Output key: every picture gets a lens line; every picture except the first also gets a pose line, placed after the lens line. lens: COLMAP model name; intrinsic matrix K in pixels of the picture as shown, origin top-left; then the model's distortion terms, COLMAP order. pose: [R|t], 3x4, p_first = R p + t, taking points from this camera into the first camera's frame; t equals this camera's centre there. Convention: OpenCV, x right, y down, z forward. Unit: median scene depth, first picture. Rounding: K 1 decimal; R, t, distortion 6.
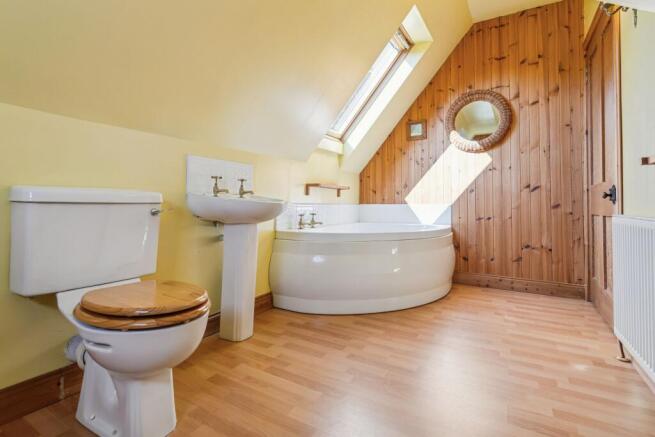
lens RADIAL K [[315.9, 0, 327.5], [0, 315.9, 218.5], [0, 0, 1]] dist [0.000096, 0.000074]
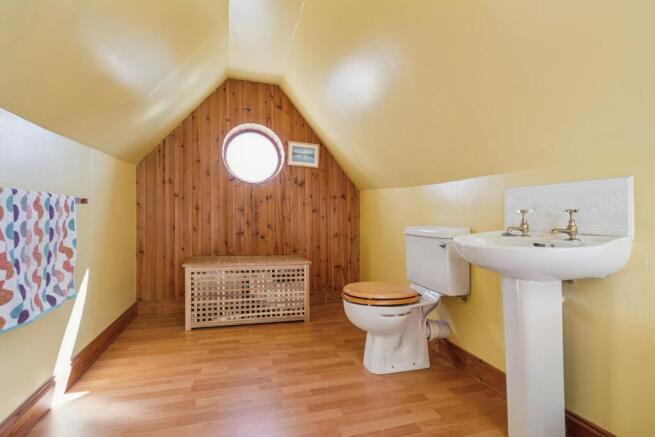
lens RADIAL K [[315.9, 0, 327.5], [0, 315.9, 218.5], [0, 0, 1]] dist [0.000096, 0.000074]
pose [[-0.671368, 0.001385, -0.741123, 0.674089], [-0.051273, 0.997515, 0.048311, -0.156505], [0.739349, 0.070434, -0.669629, 1.419232]]
